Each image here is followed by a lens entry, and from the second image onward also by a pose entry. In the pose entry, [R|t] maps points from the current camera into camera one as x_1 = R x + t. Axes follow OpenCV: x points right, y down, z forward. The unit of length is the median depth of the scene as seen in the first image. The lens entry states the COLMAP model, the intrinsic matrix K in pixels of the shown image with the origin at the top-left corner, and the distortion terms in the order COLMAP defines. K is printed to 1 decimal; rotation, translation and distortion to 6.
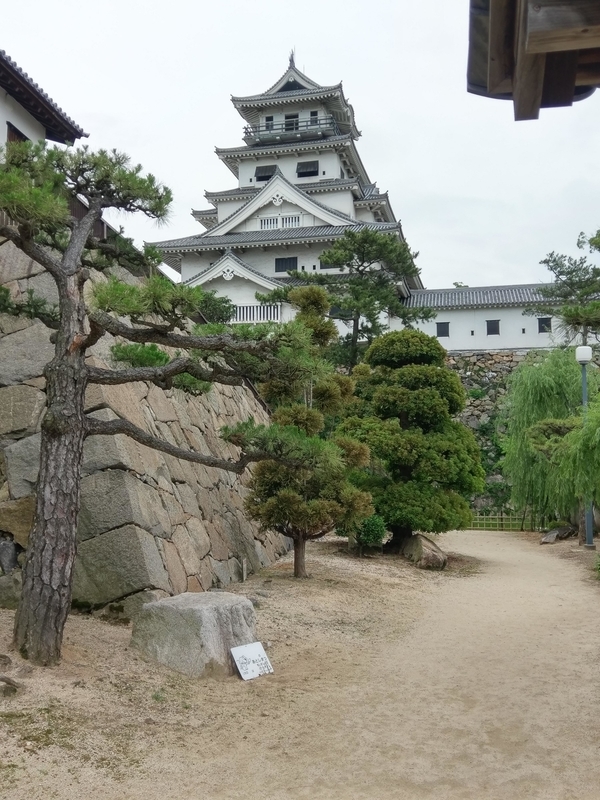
lens RADIAL K [[815.6, 0, 300.0], [0, 815.6, 400.0], [0, 0, 1]] dist [0.101573, -0.163529]
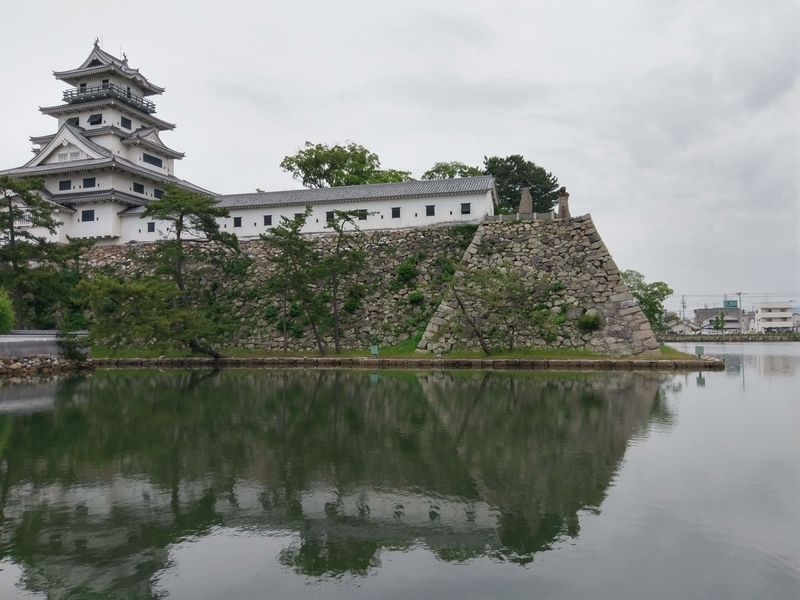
lens RADIAL K [[637.3, 0, 403.5], [0, 637.3, 294.5], [0, 0, 1]] dist [0.098264, -0.163010]
pose [[0.997429, -0.015479, -0.069976, 0.760163], [0.019057, 0.998530, 0.050749, -0.013640], [0.069088, -0.051952, 0.996257, -0.179027]]
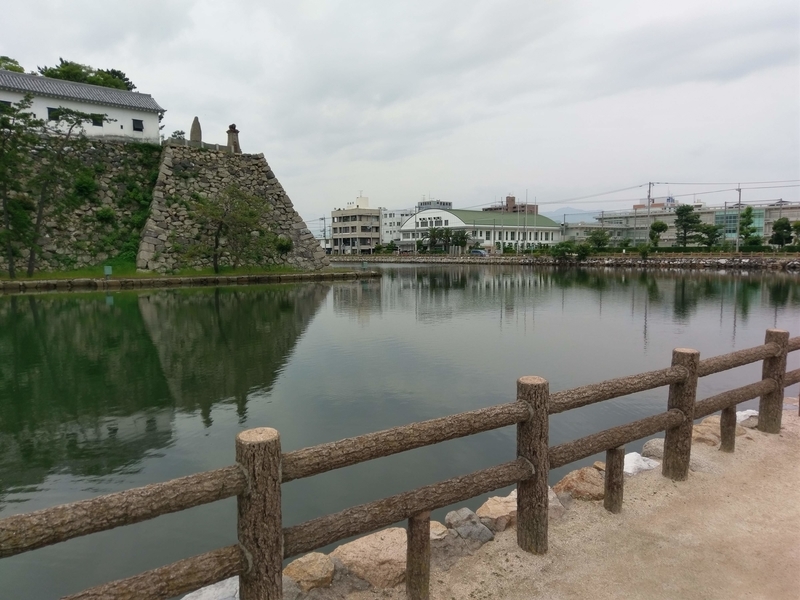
lens RADIAL K [[587.1, 0, 400.2], [0, 587.1, 304.3], [0, 0, 1]] dist [0.088473, -0.114521]
pose [[0.629616, -0.074104, 0.773365, 0.271651], [-0.080852, 0.983786, 0.160090, -0.003528], [-0.772688, -0.163323, 0.613416, -0.074943]]
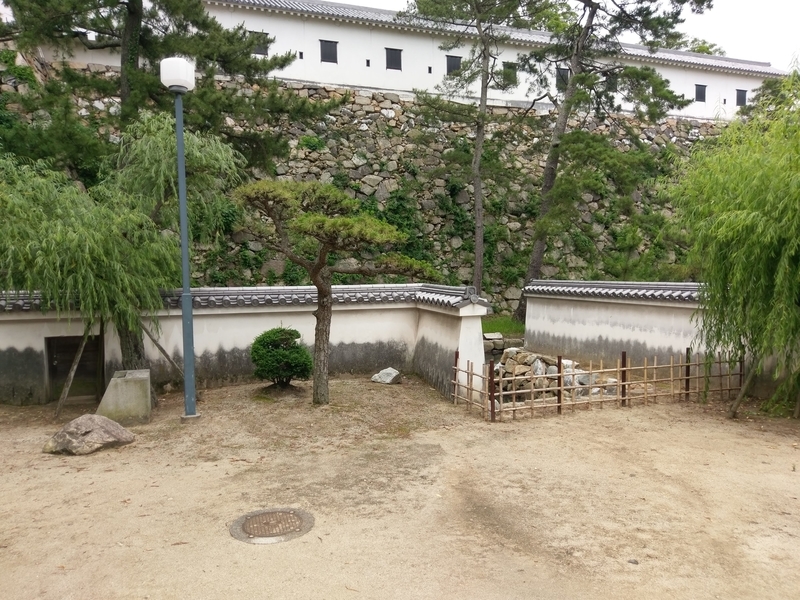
lens RADIAL K [[587.1, 0, 400.2], [0, 587.1, 304.3], [0, 0, 1]] dist [0.088473, -0.114521]
pose [[0.859243, -0.040652, 0.509950, 0.015009], [-0.048497, 0.985875, 0.160306, 0.044443], [-0.509264, -0.162472, 0.845135, 0.511611]]
